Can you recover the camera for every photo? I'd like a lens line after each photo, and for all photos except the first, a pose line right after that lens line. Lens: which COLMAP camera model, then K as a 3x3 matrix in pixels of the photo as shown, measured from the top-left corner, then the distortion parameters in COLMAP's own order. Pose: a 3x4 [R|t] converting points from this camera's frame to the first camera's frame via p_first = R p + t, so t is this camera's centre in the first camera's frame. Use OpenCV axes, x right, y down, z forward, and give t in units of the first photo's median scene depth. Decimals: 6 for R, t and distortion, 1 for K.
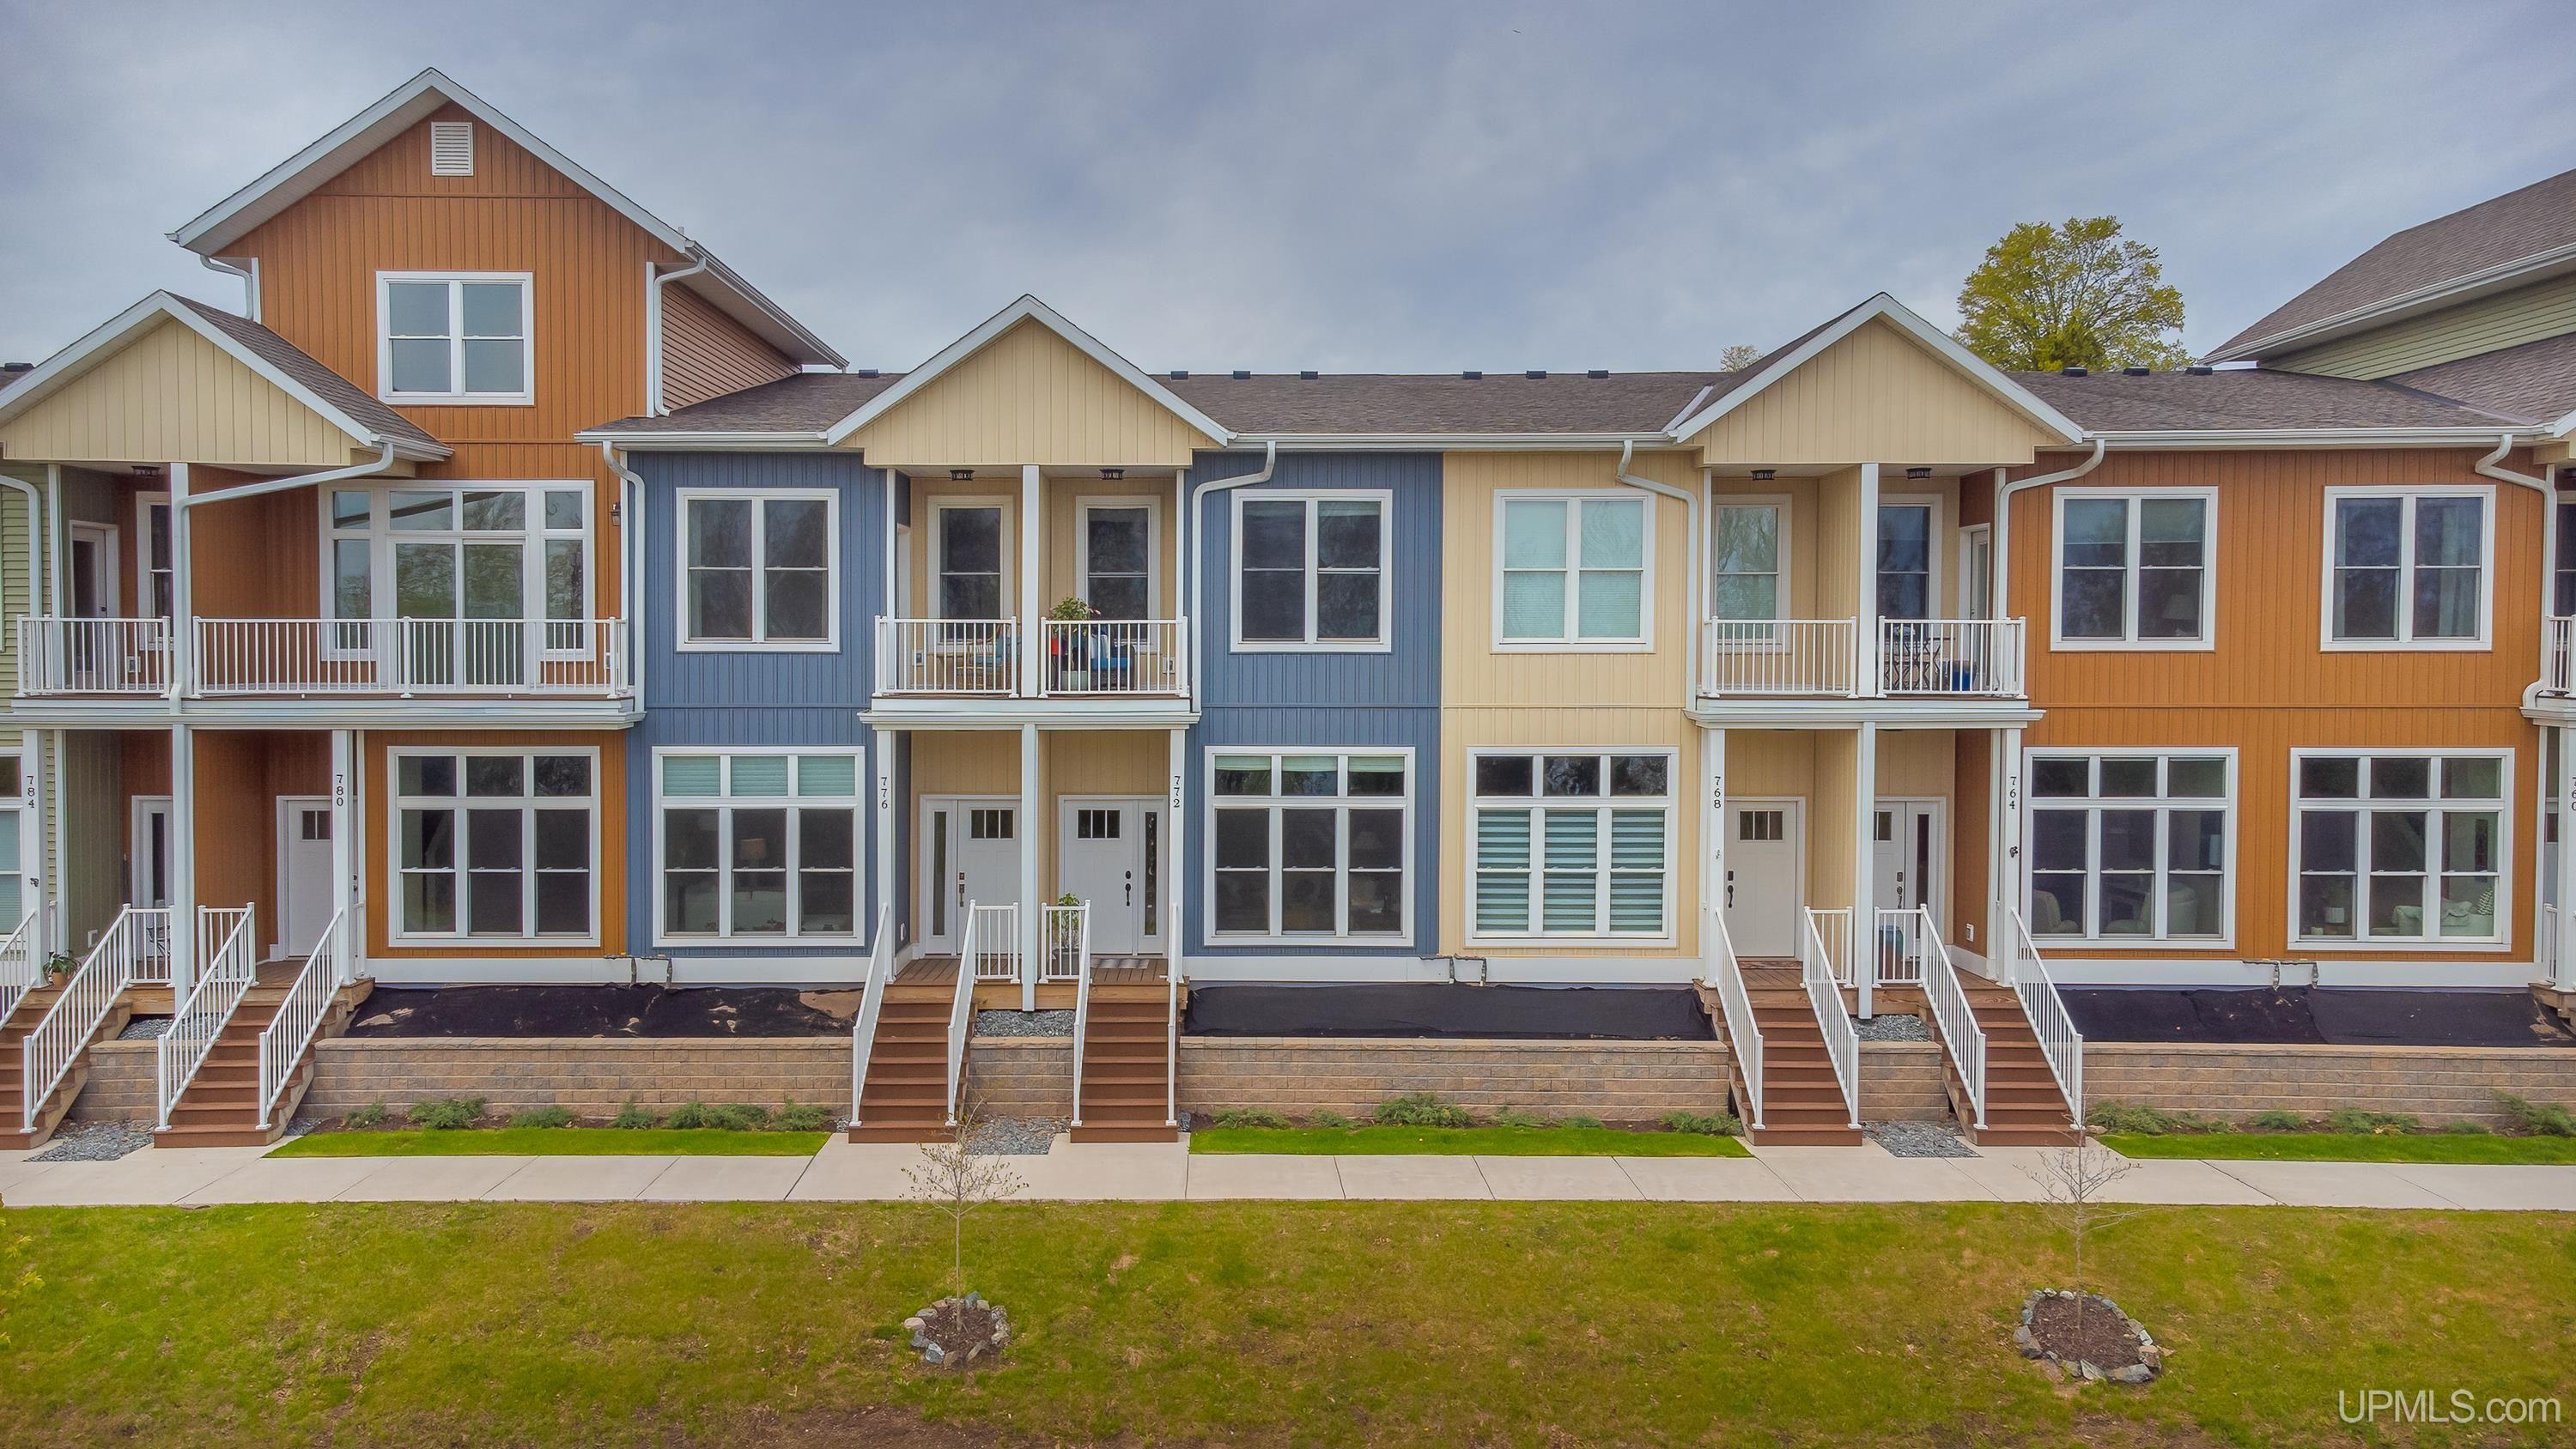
lens RADIAL K [[1888.2, 0, 1262.5], [0, 1888.2, 741.6], [0, 0, 1]] dist [0.036770, -0.007762]
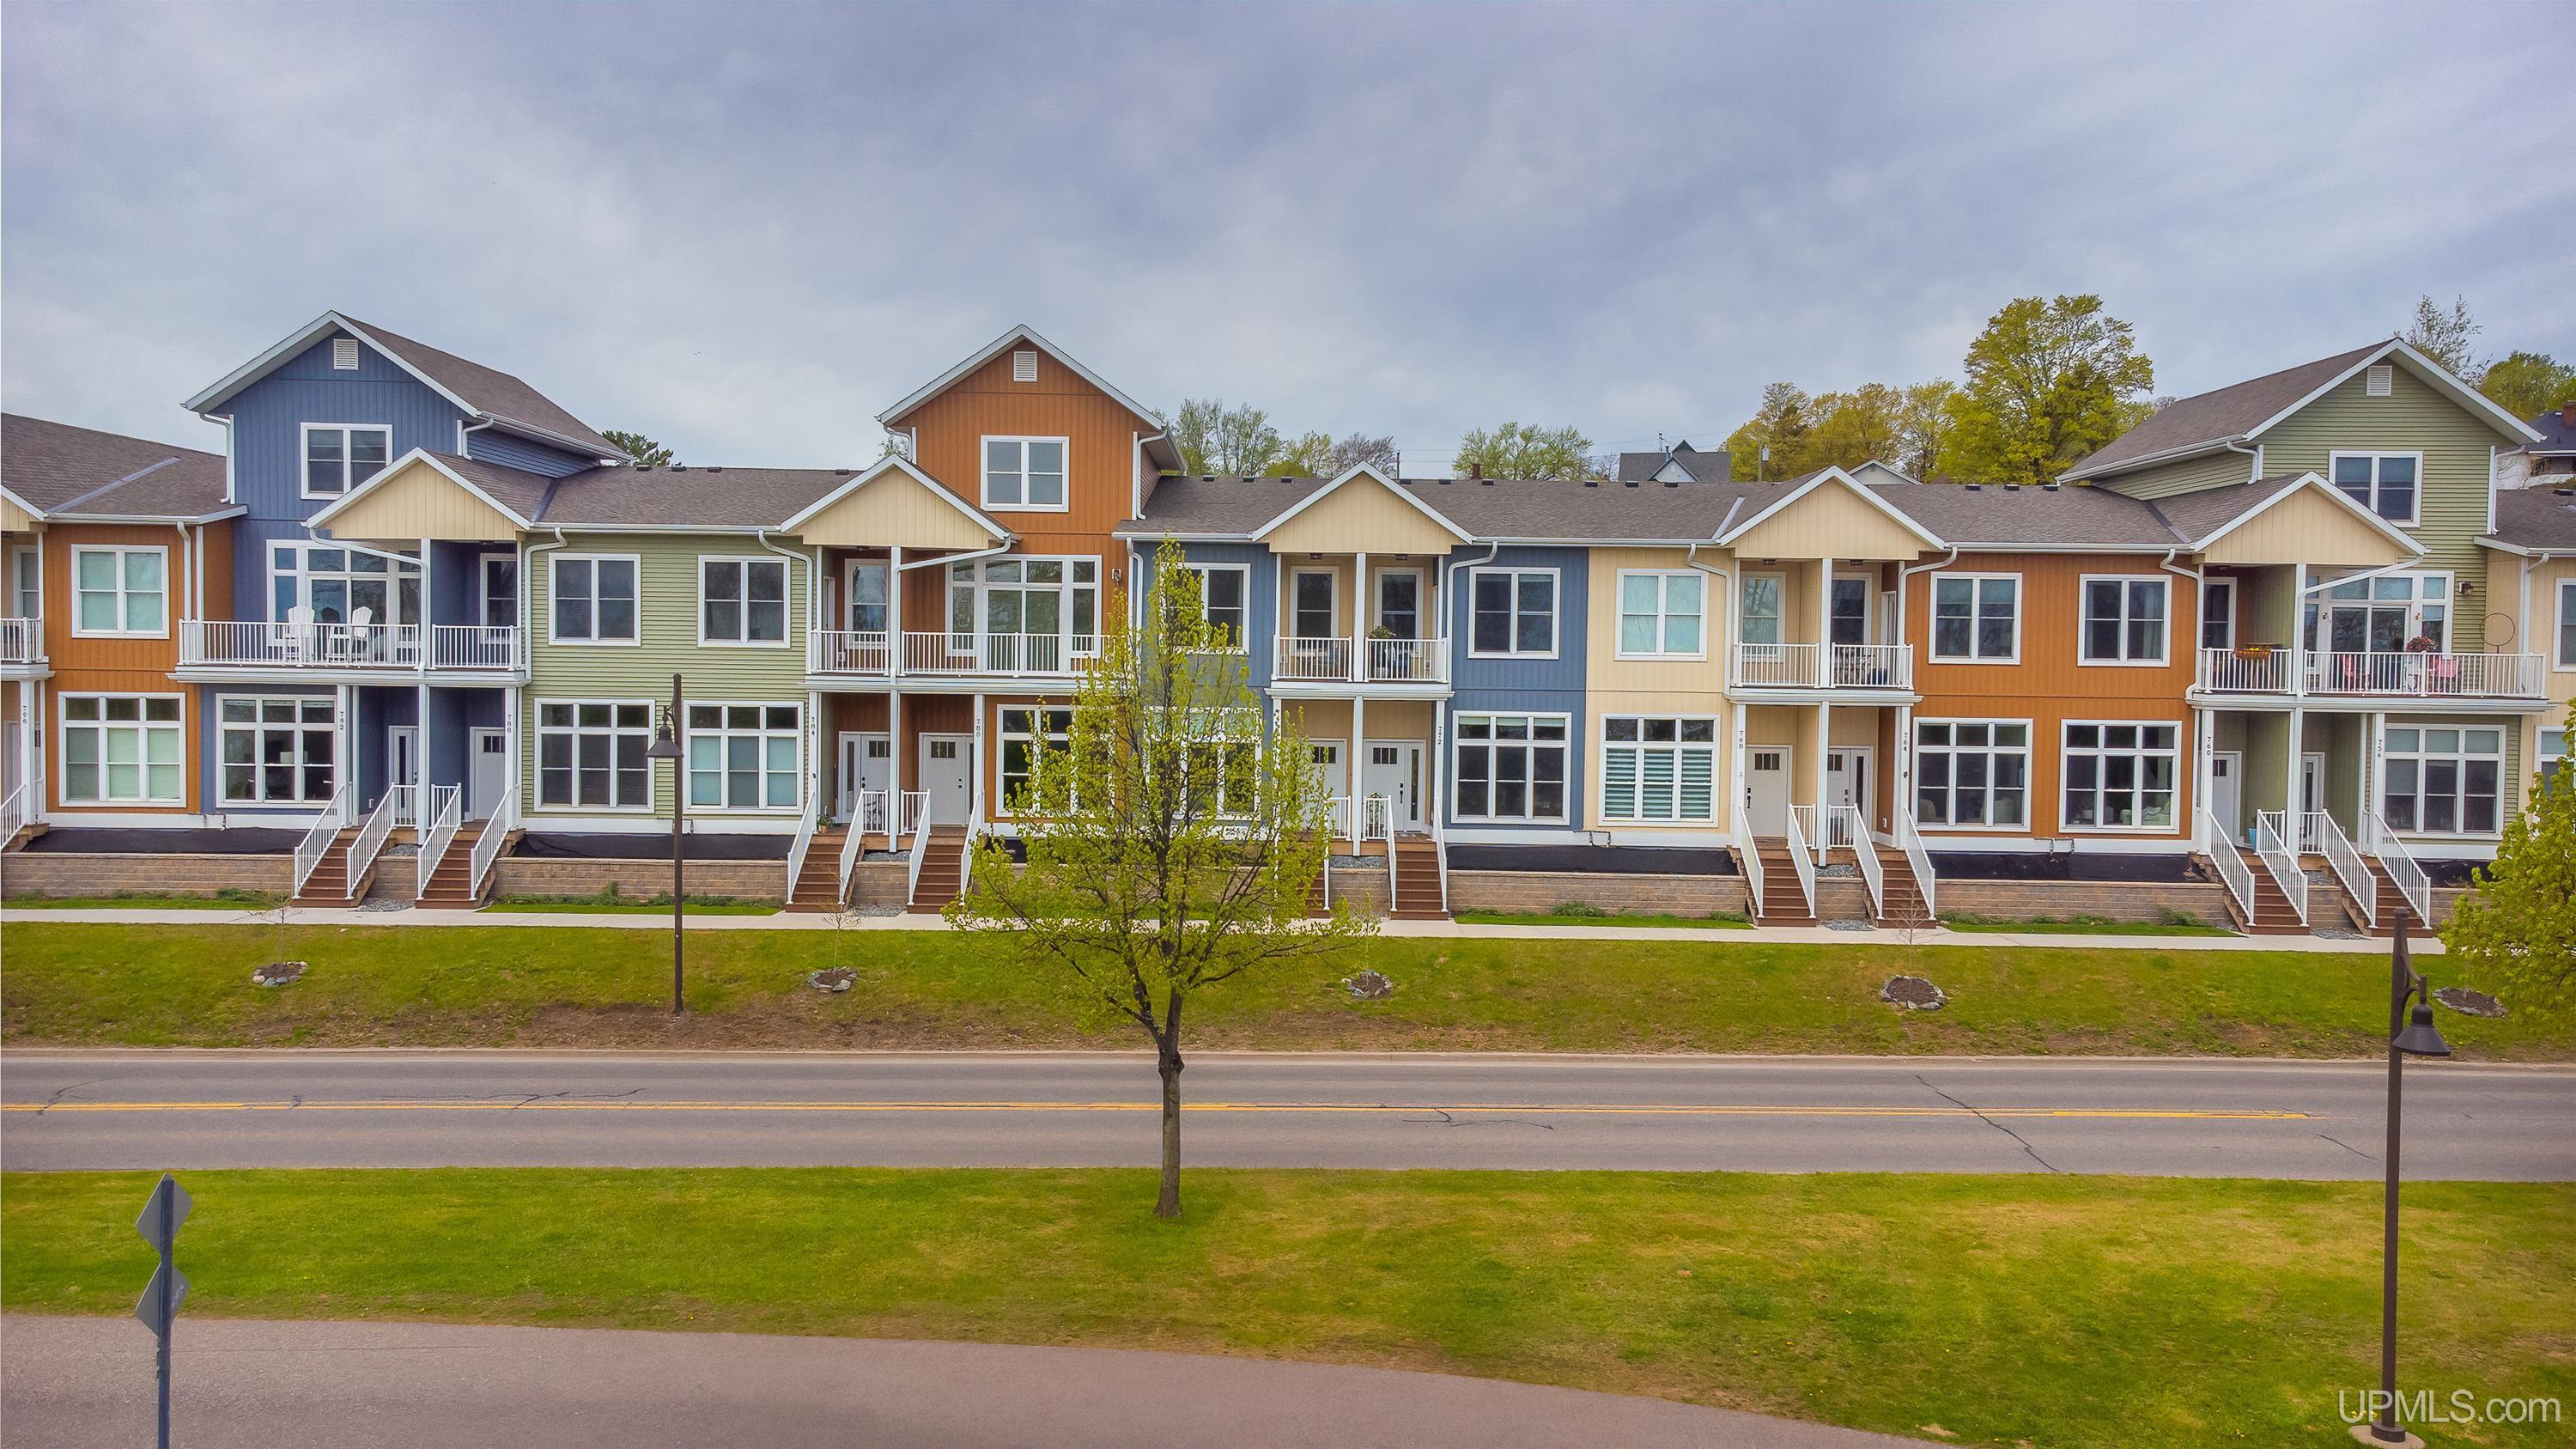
lens RADIAL K [[1888.8, 0, 1308.8], [0, 1888.8, 721.4], [0, 0, 1]] dist [0.036770, -0.007762]
pose [[0.999905, 0.013428, 0.003067, -0.172276], [-0.013386, 0.999819, -0.013489, 0.038610], [-0.003247, 0.013447, 0.999904, -0.778990]]
